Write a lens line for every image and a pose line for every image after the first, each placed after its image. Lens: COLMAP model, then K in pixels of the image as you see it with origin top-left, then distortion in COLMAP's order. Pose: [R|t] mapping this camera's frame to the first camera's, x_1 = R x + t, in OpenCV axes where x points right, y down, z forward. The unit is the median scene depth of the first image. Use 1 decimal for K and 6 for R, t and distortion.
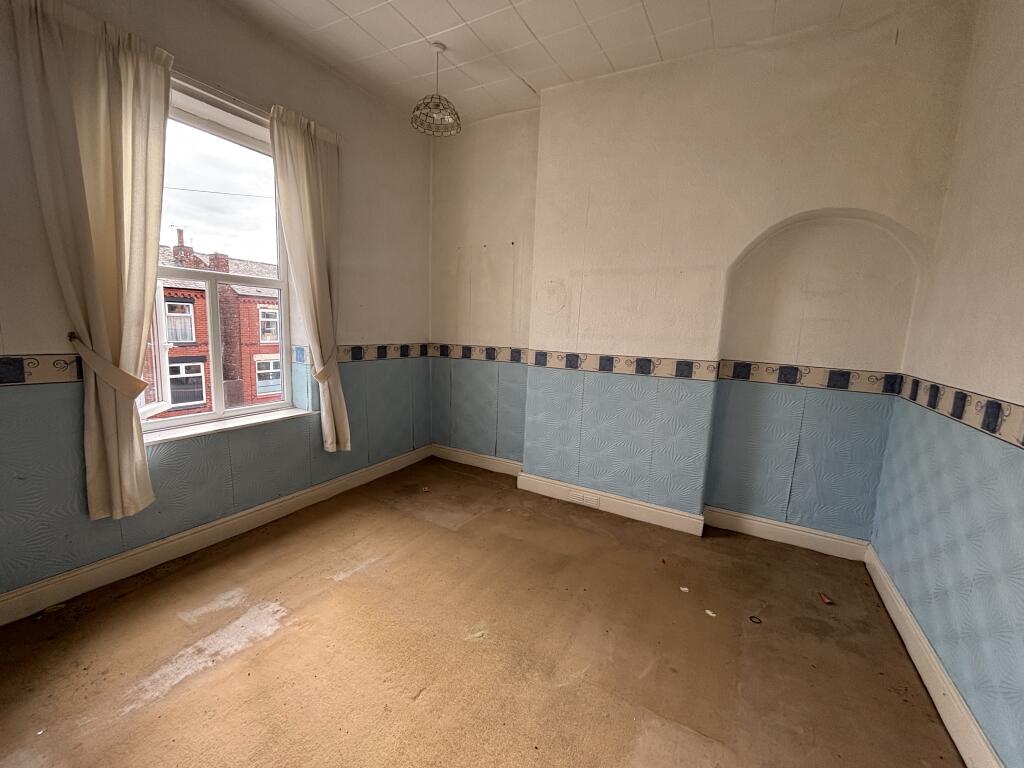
lens RADIAL K [[414.7, 0, 511.5], [0, 414.7, 387.2], [0, 0, 1]] dist [0.002346, 0.000893]
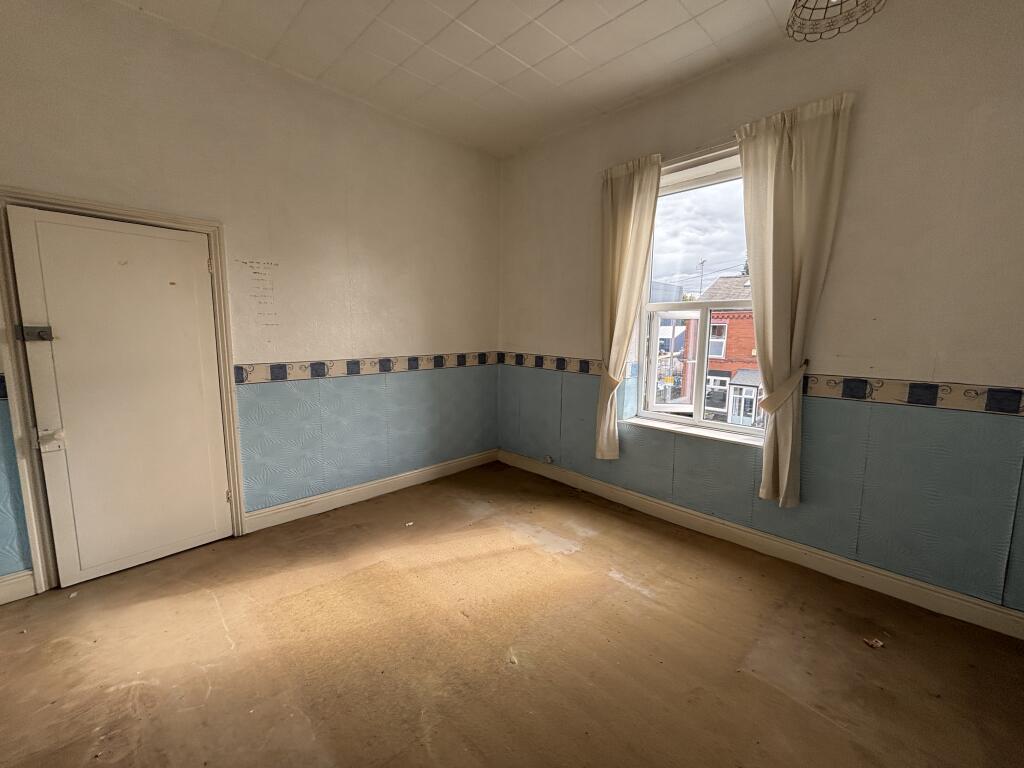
lens RADIAL K [[414.7, 0, 503.7], [0, 414.7, 380.4], [0, 0, 1]] dist [0.002346, 0.000893]
pose [[-0.293061, 0.075349, -0.953120, 0.622858], [-0.164256, 0.978100, 0.127828, -0.118868], [0.941879, 0.194017, -0.274266, 0.878325]]
